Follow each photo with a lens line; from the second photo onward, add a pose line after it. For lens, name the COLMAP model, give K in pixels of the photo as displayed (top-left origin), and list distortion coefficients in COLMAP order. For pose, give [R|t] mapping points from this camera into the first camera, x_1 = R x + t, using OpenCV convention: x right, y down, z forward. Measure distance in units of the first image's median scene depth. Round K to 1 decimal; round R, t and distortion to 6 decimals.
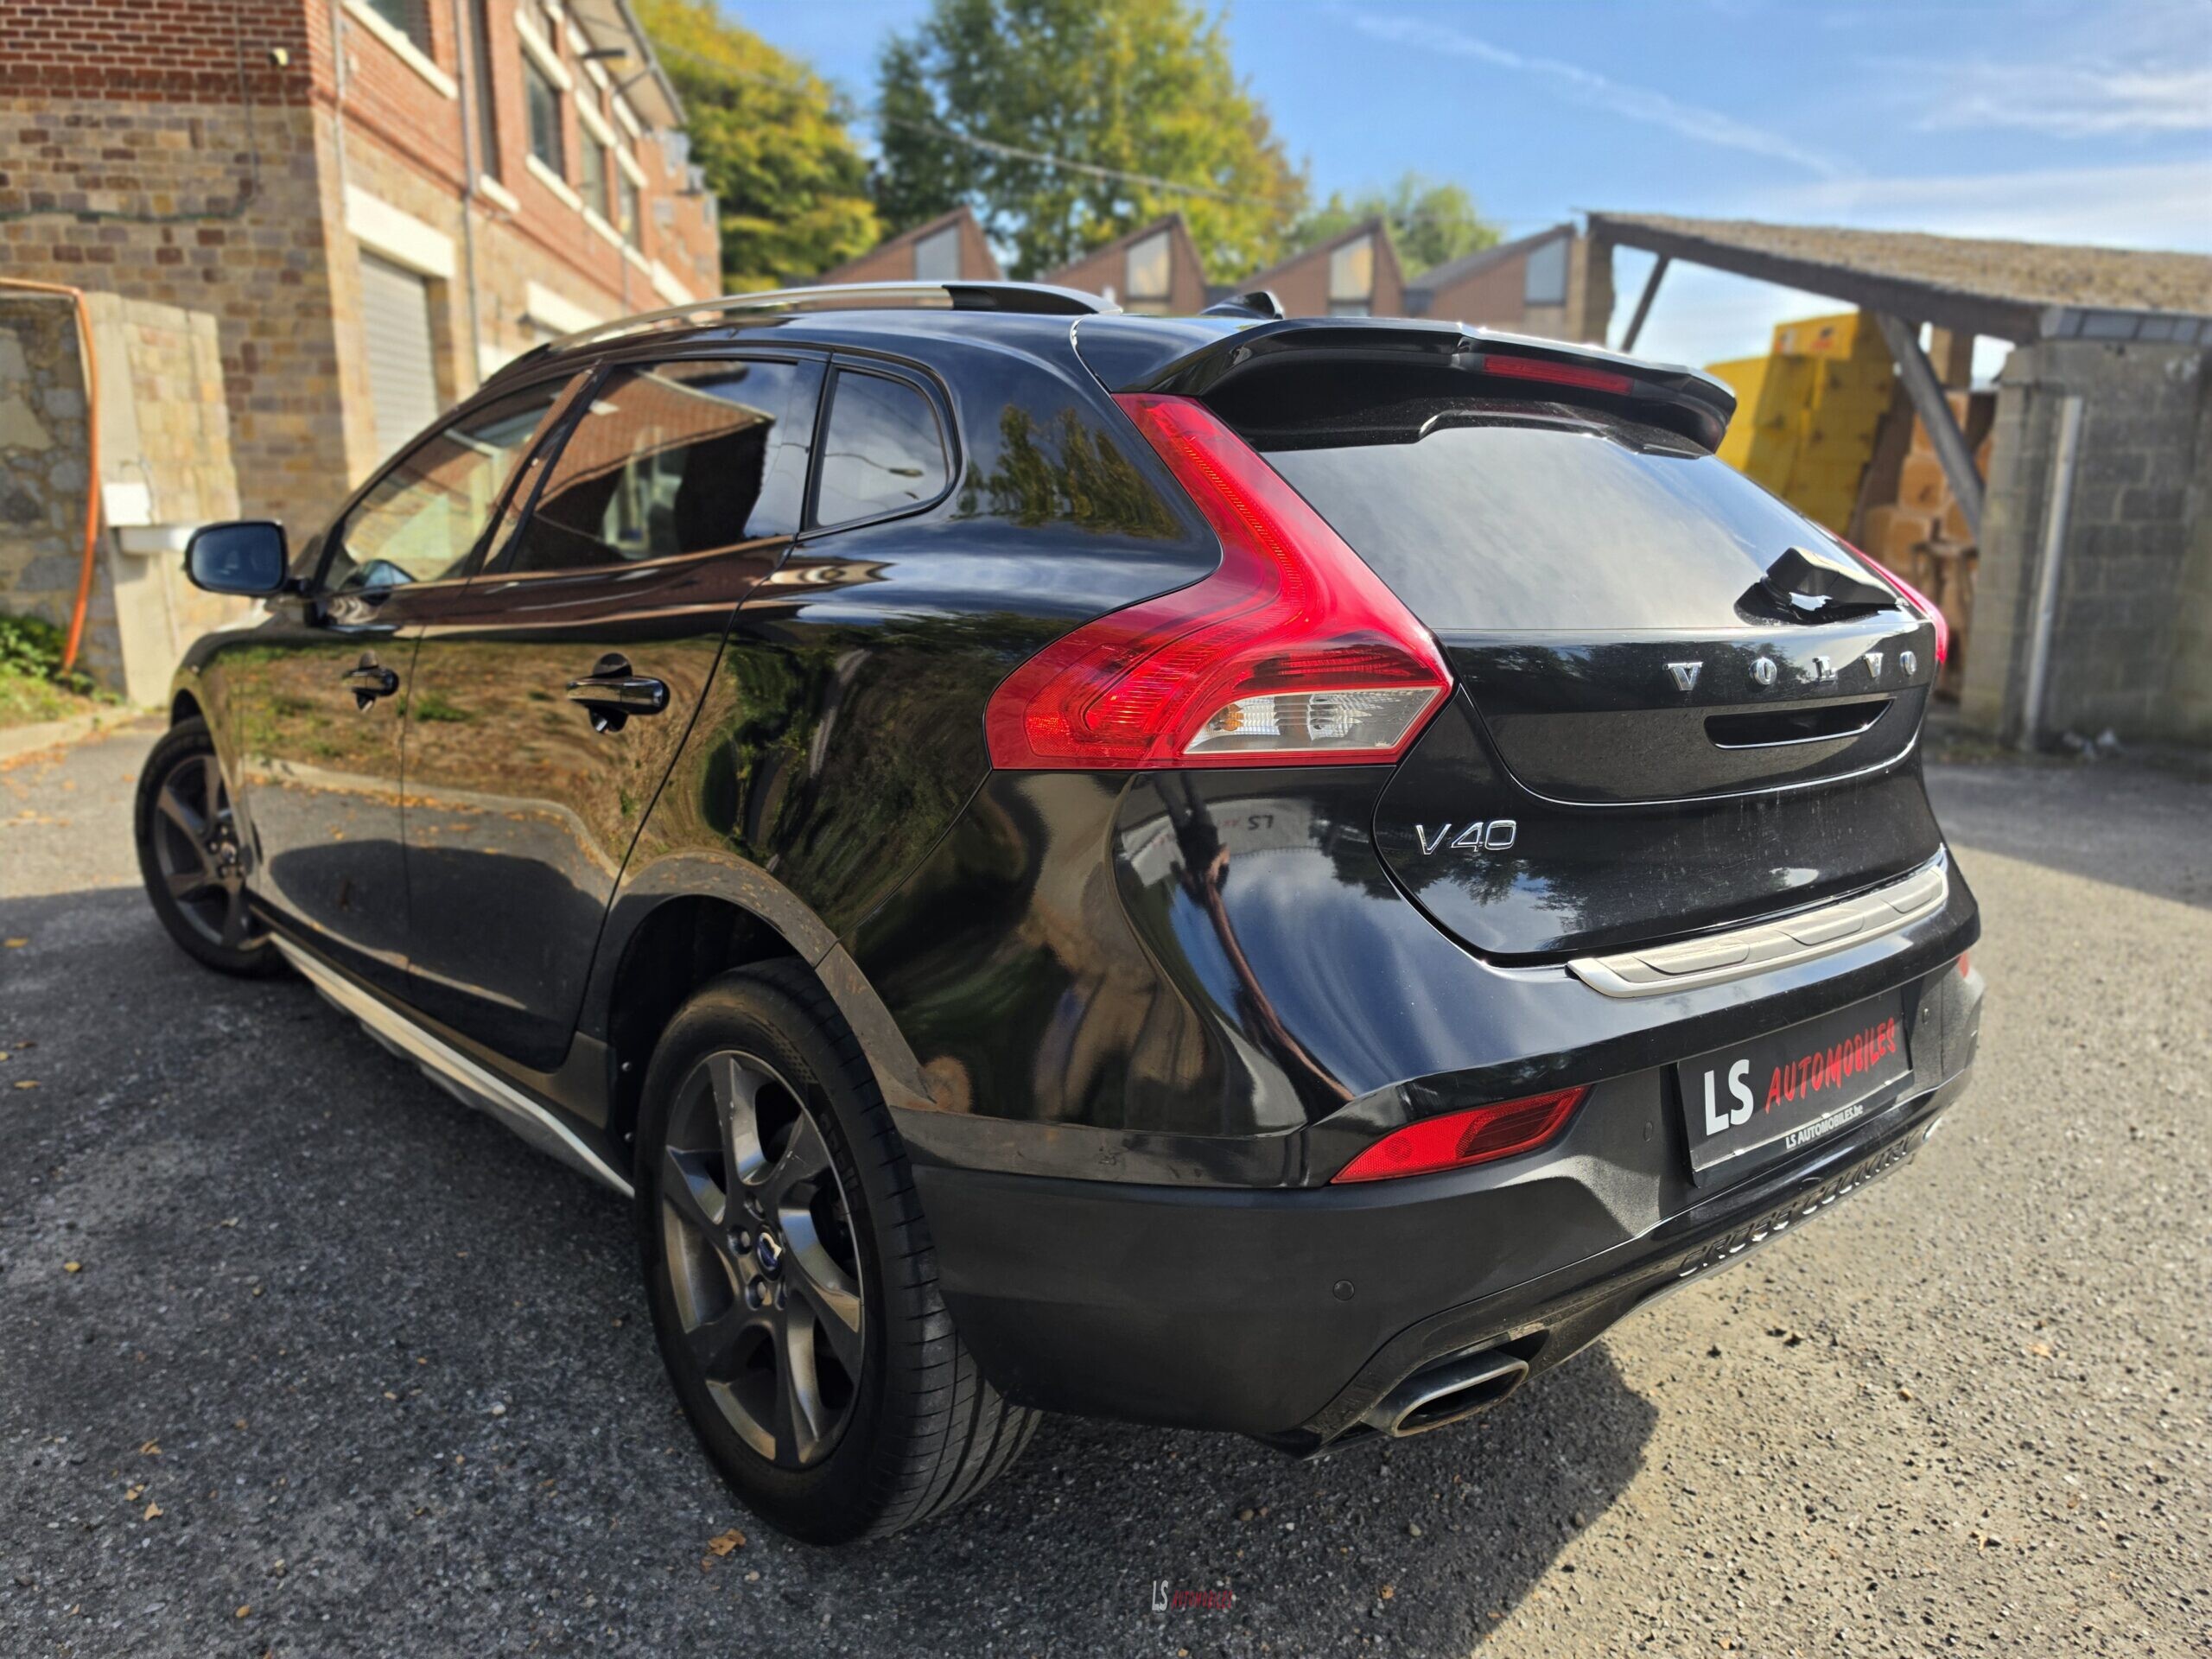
lens RADIAL K [[1573.7, 0, 1136.9], [0, 1573.7, 798.7], [0, 0, 1]] dist [0.008015, -0.007607]
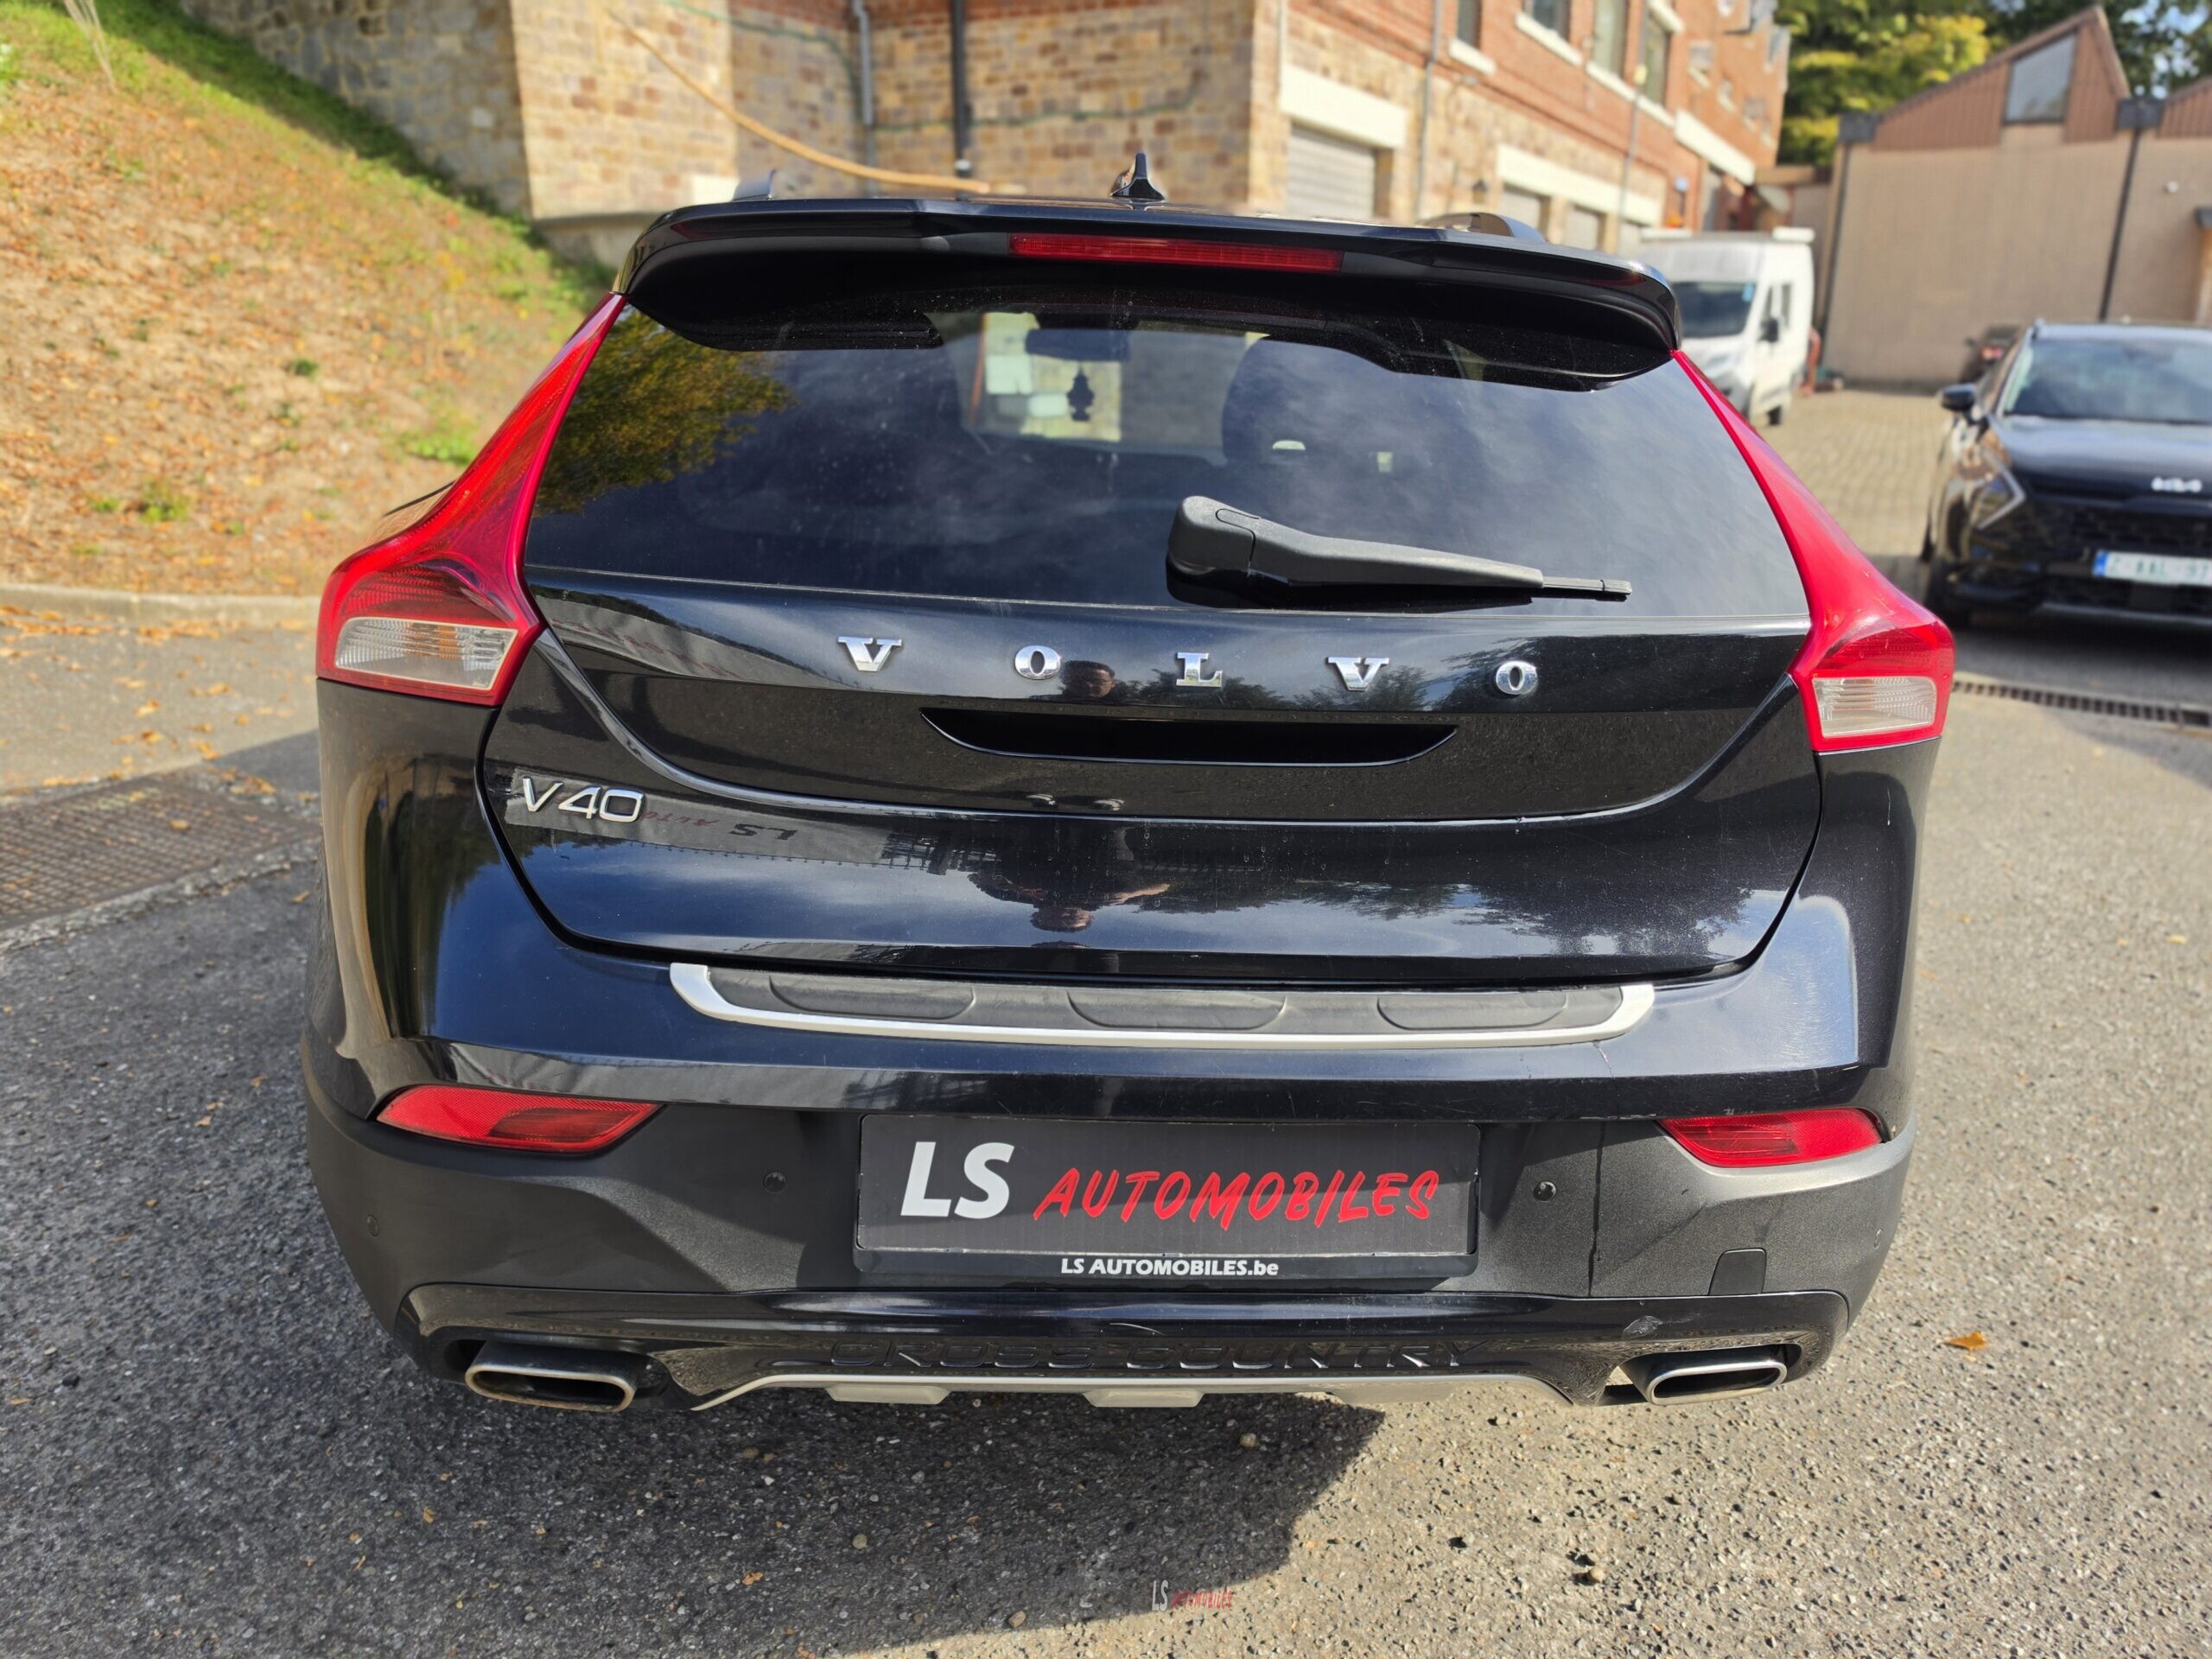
lens RADIAL K [[1573.7, 0, 1117.8], [0, 1573.7, 810.6], [0, 0, 1]] dist [0.008015, -0.007607]
pose [[0.796192, 0.179055, -0.577943, 0.114973], [-0.127433, 0.983407, 0.129117, -0.014892], [0.591472, -0.029153, 0.805798, 0.052618]]
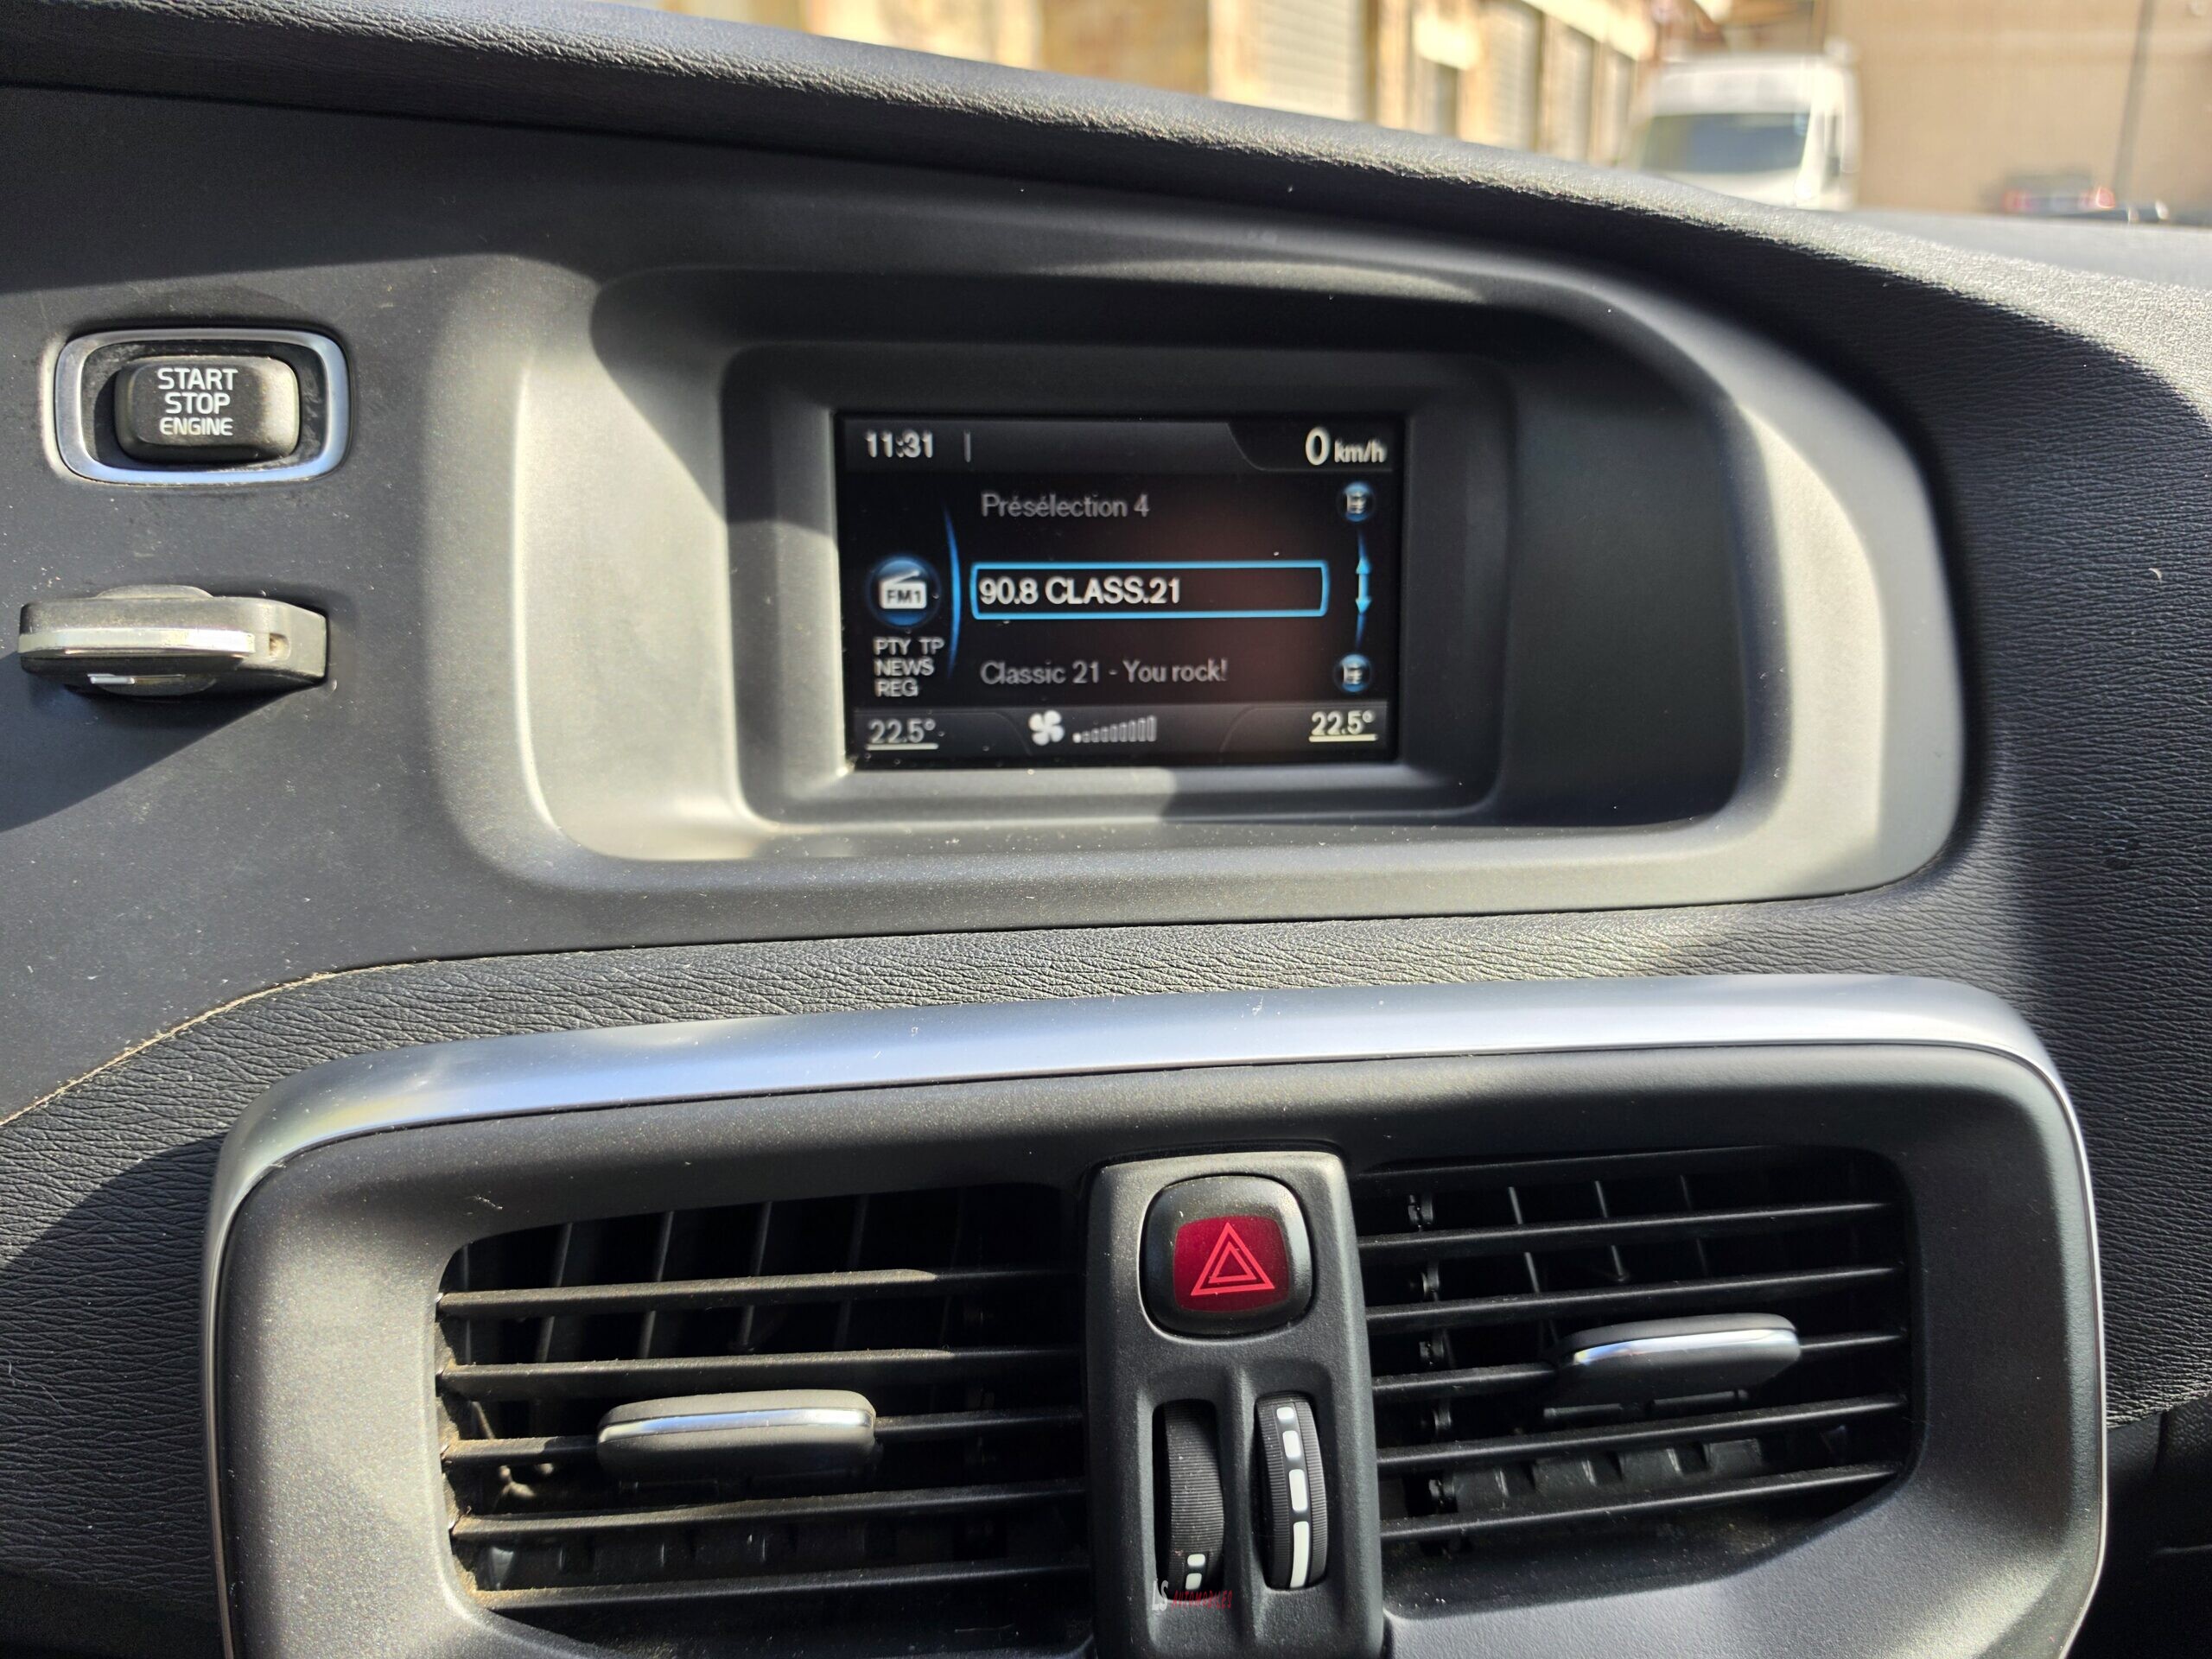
lens RADIAL K [[1573.7, 0, 1097.5], [0, 1573.7, 816.8], [0, 0, 1]] dist [0.008015, -0.007607]
pose [[0.824410, 0.166386, -0.540984, -0.074560], [-0.077460, 0.979988, 0.183365, -0.039865], [0.560667, -0.109263, 0.820801, 0.286000]]
